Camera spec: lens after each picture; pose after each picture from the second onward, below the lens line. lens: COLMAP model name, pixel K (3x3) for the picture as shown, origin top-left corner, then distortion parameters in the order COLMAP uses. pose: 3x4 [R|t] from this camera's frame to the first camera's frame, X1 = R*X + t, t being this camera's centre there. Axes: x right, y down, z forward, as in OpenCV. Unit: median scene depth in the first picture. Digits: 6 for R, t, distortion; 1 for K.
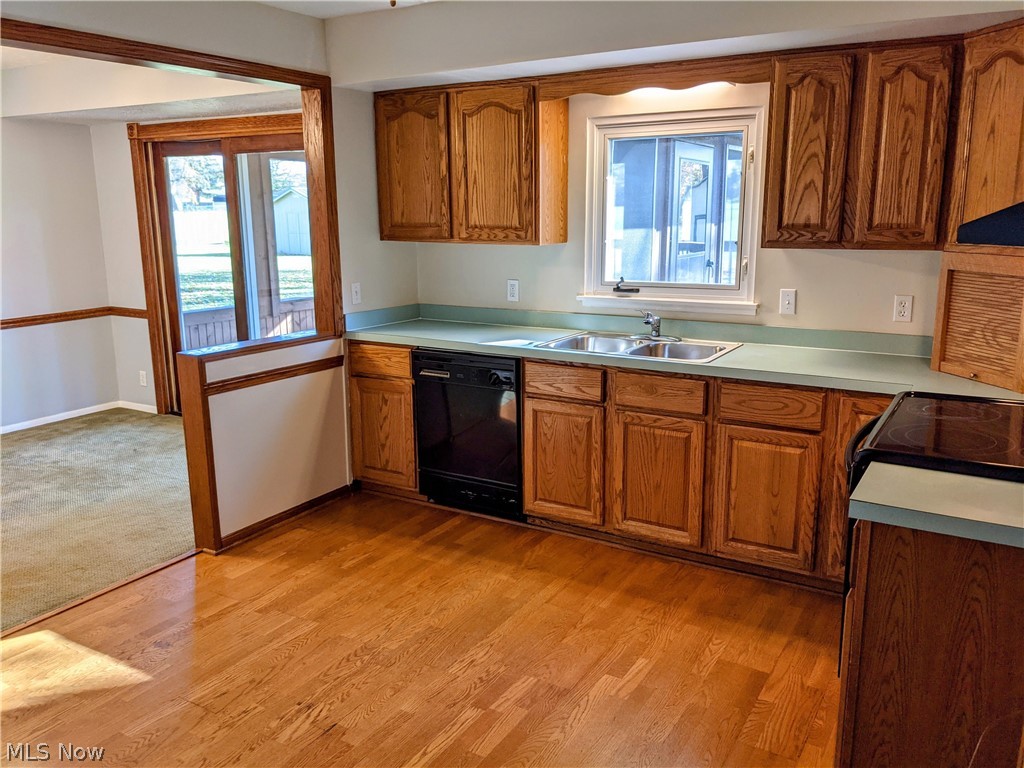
lens RADIAL K [[797.9, 0, 514.5], [0, 797.9, 375.2], [0, 0, 1]] dist [0.044999, -0.065866]
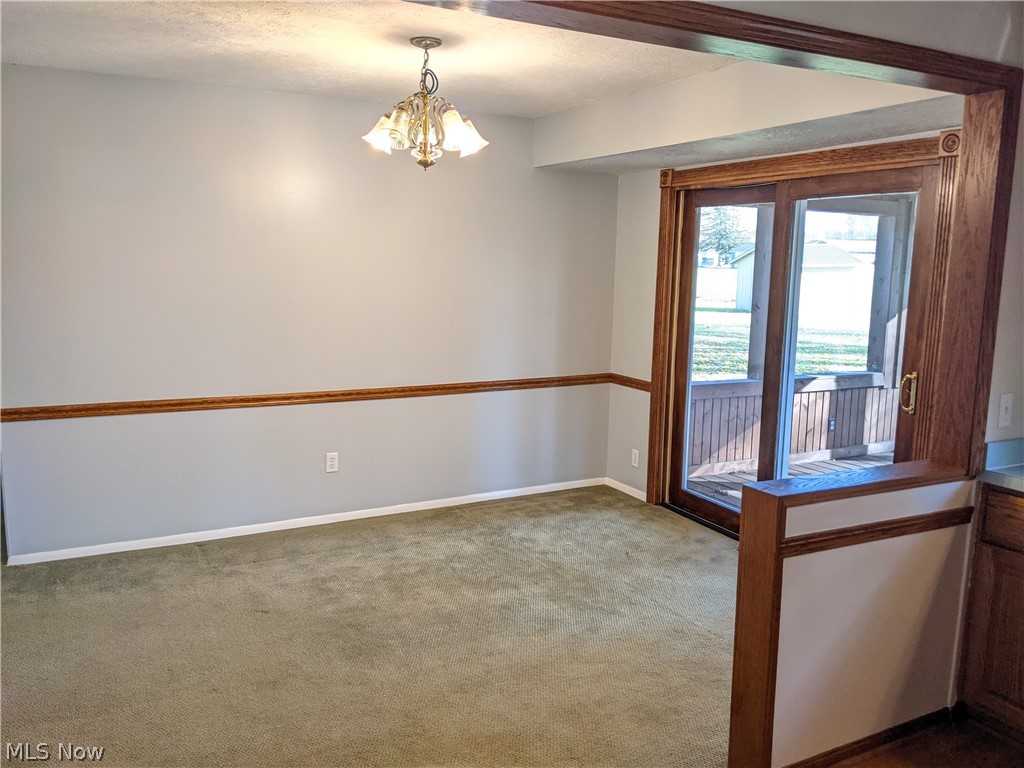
lens RADIAL K [[797.9, 0, 511.6], [0, 797.9, 387.6], [0, 0, 1]] dist [0.044999, -0.065866]
pose [[0.852879, 0.103881, -0.511670, -0.170119], [-0.131310, 0.991184, -0.017640, -0.047735], [0.505326, 0.082232, 0.859001, 0.215426]]
